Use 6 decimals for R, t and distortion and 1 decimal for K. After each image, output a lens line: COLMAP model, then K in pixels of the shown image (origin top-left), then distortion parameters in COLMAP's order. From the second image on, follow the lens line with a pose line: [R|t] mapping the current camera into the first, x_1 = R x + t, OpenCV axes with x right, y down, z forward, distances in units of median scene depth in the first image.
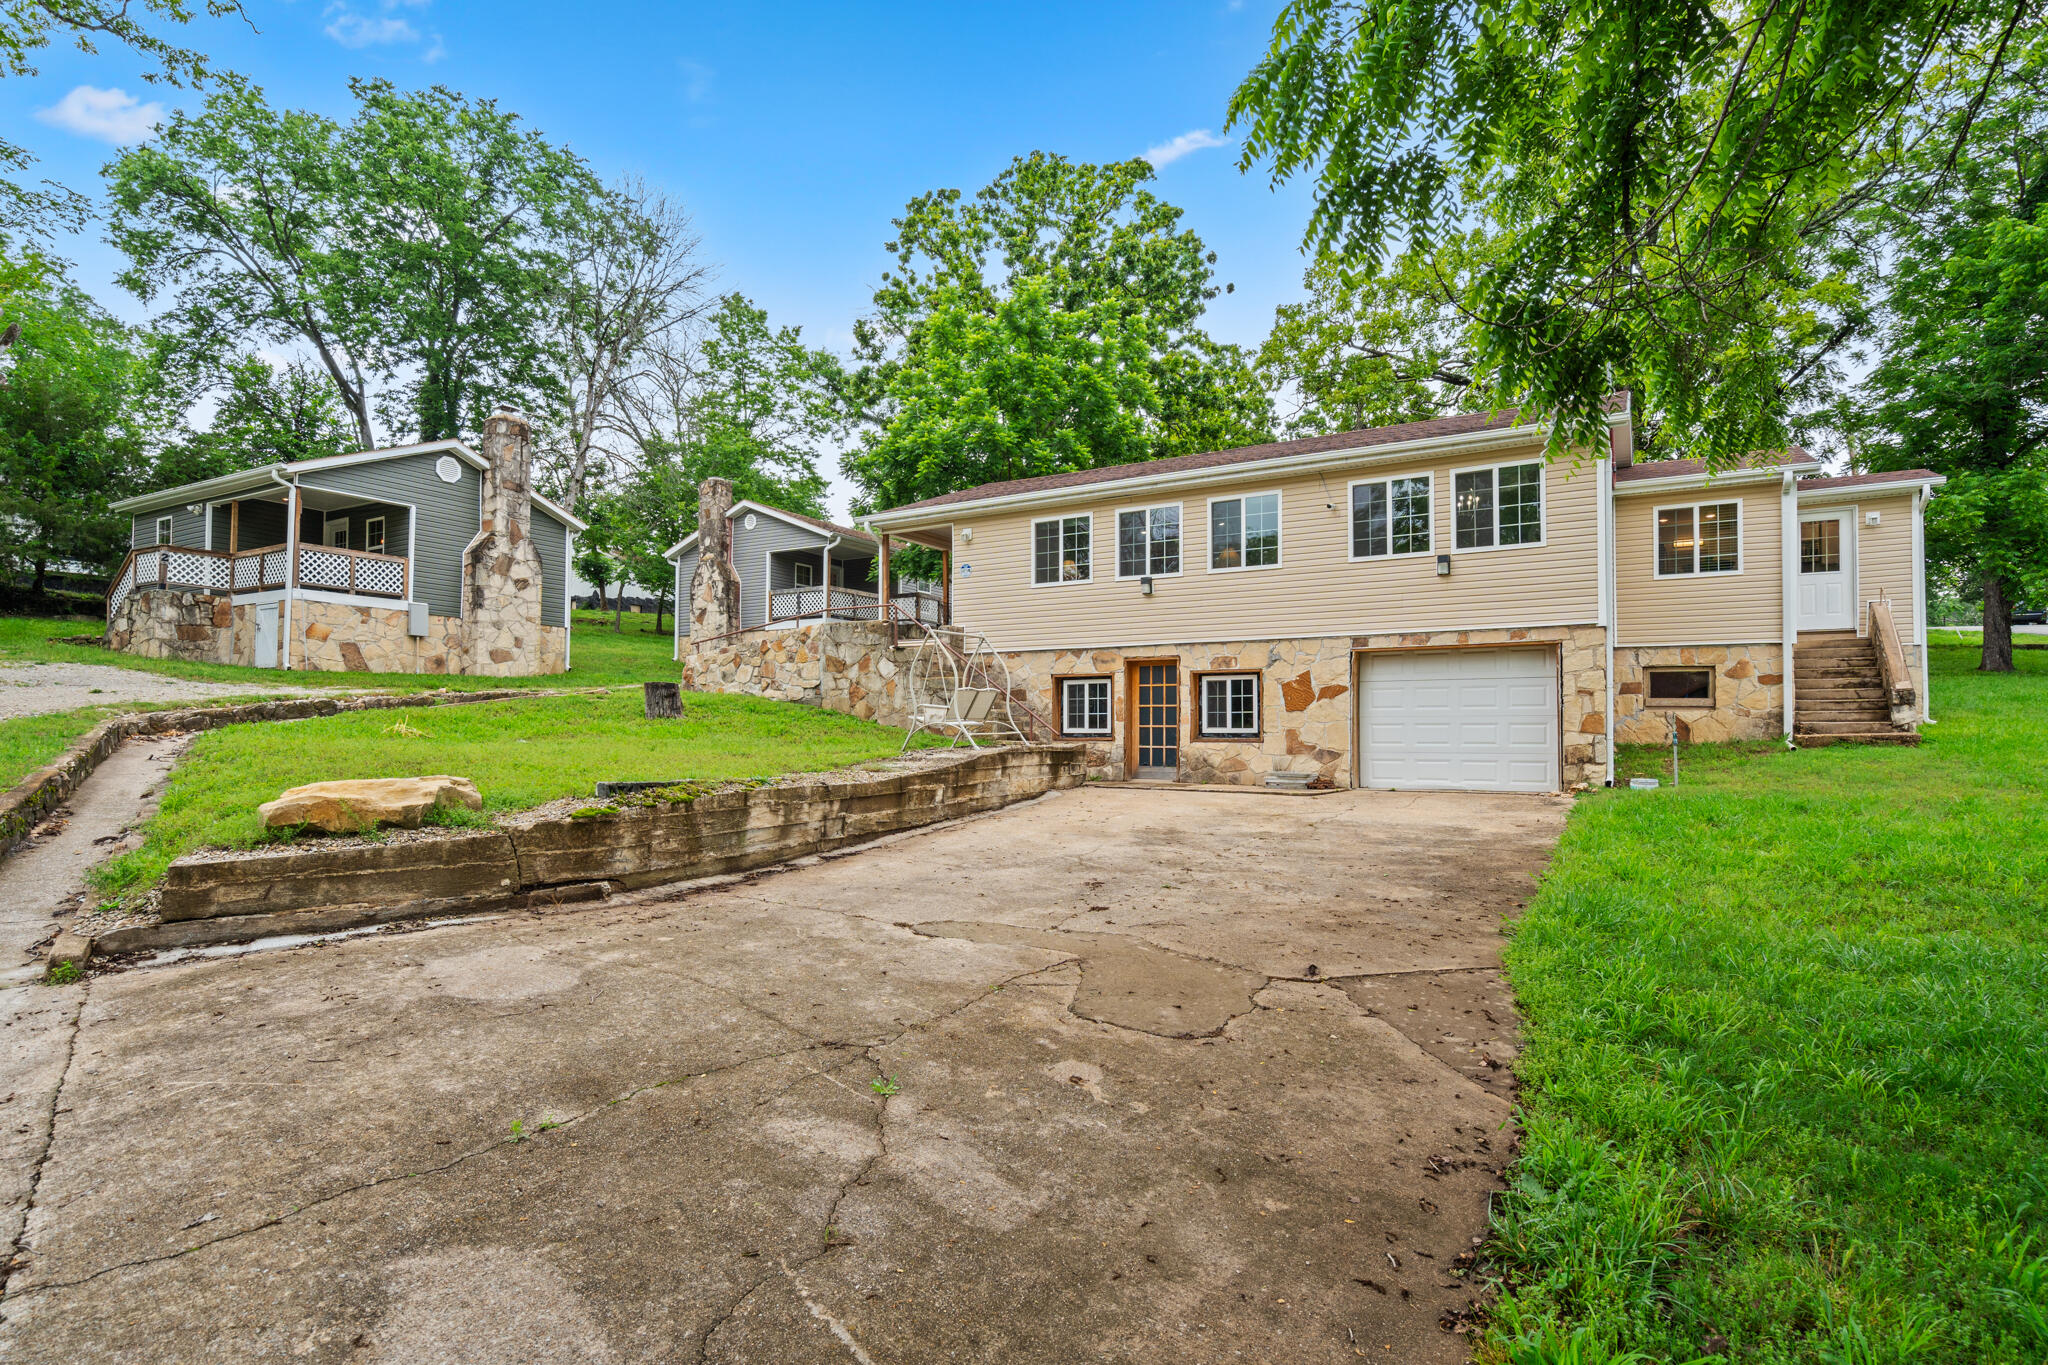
lens RADIAL K [[1068.5, 0, 1022.9], [0, 1068.5, 631.2], [0, 0, 1]] dist [0.007543, 0.000844]
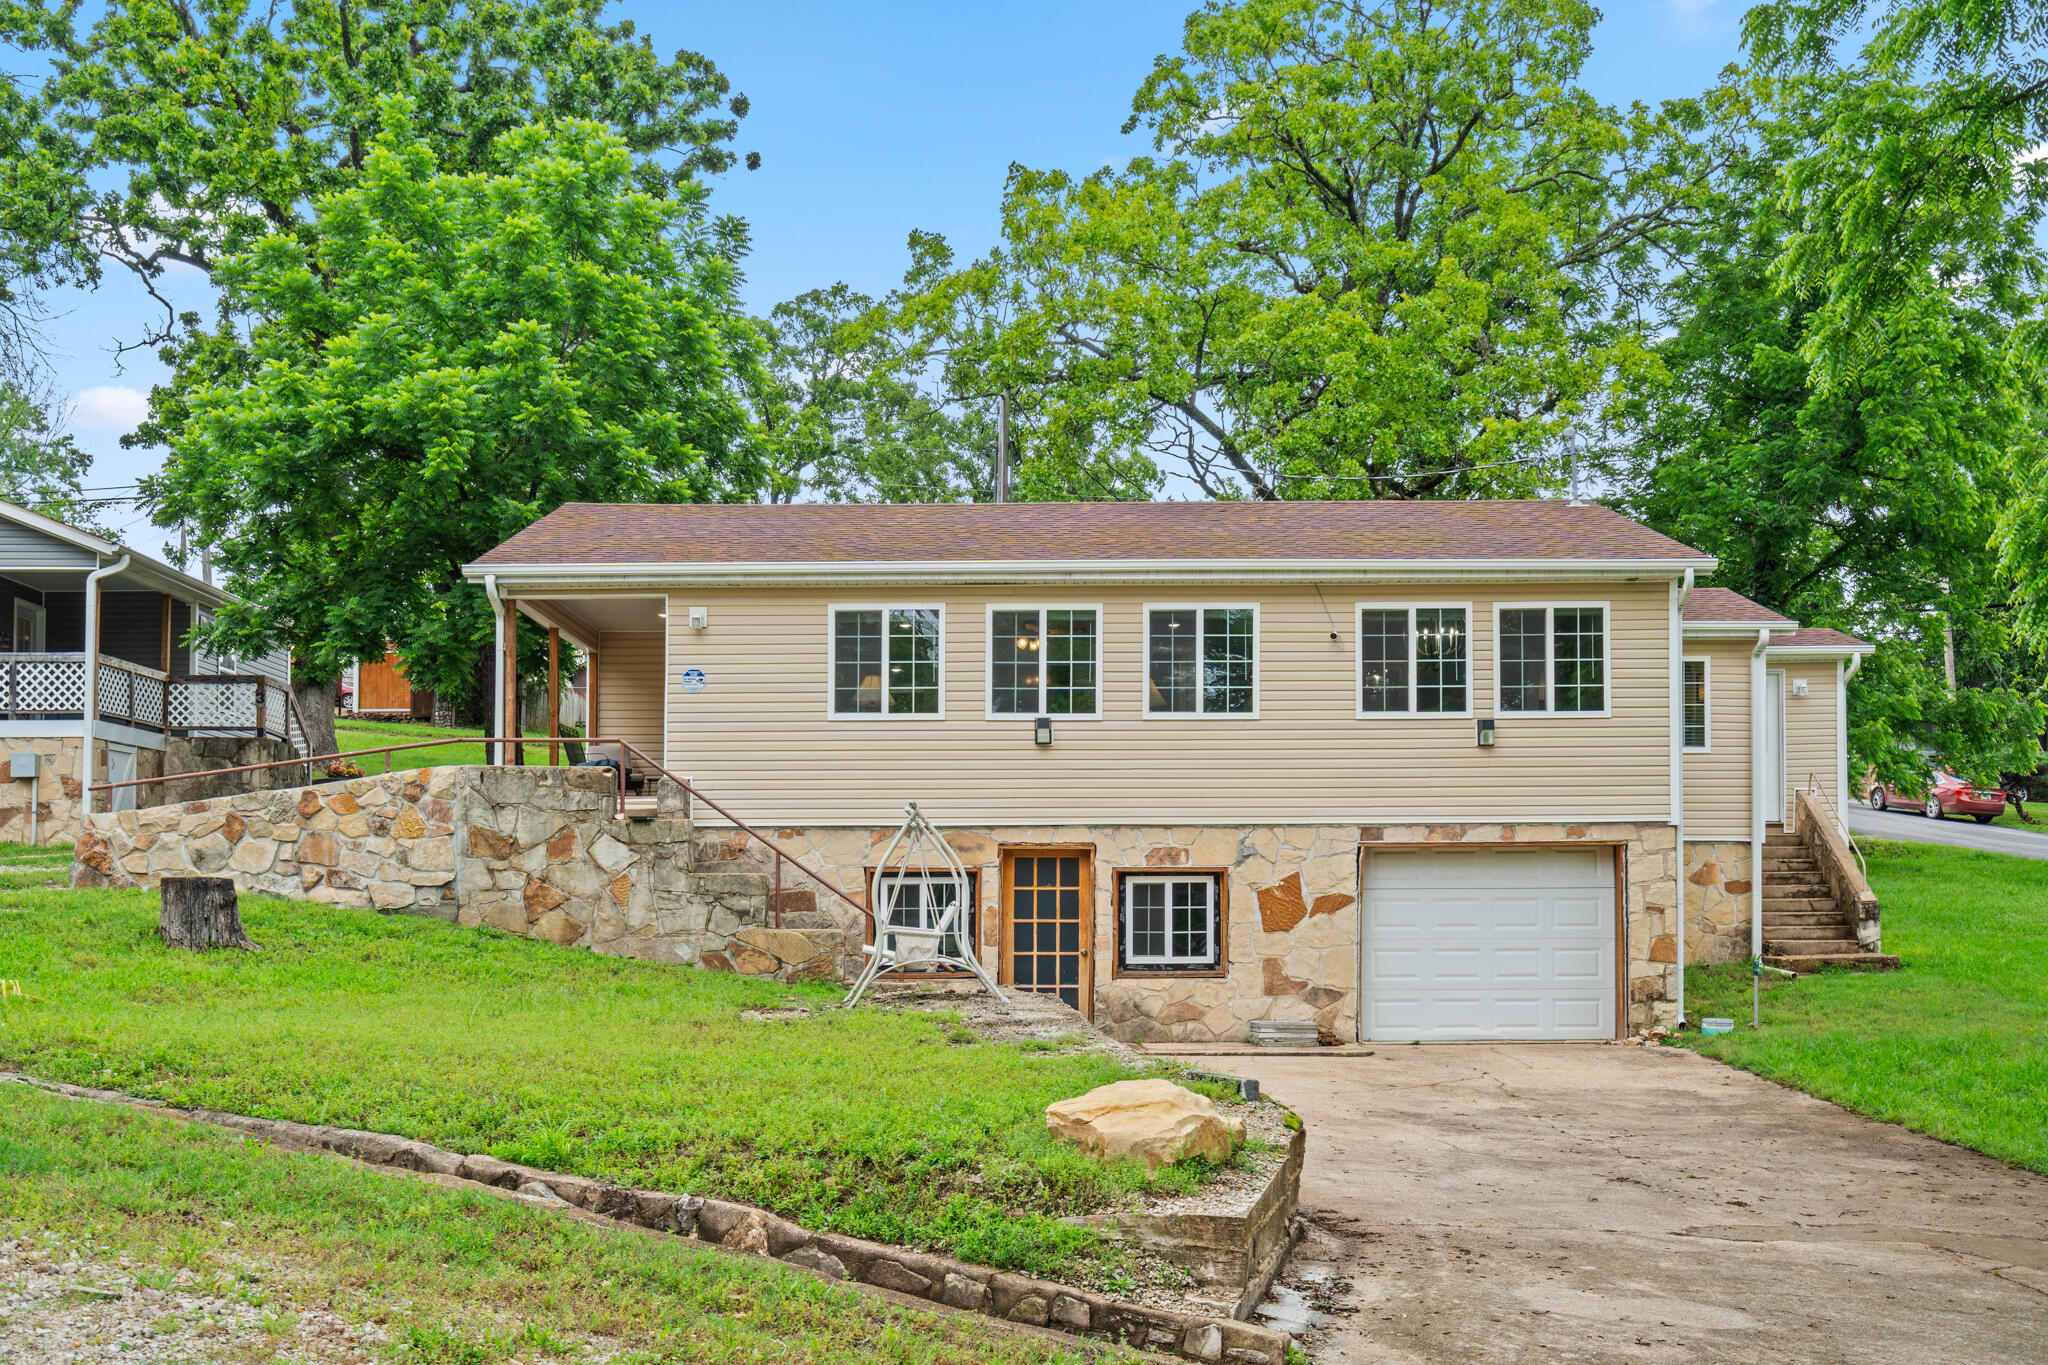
lens RADIAL K [[2089.0, 0, 1024.7], [0, 2089.0, 679.5], [0, 0, 1]] dist [0.000345, 0.000000]
pose [[0.852937, 0.056108, 0.518990, -0.567987], [-0.044966, 0.998408, -0.034038, -0.032150], [-0.520073, 0.005696, 0.854103, -0.053314]]
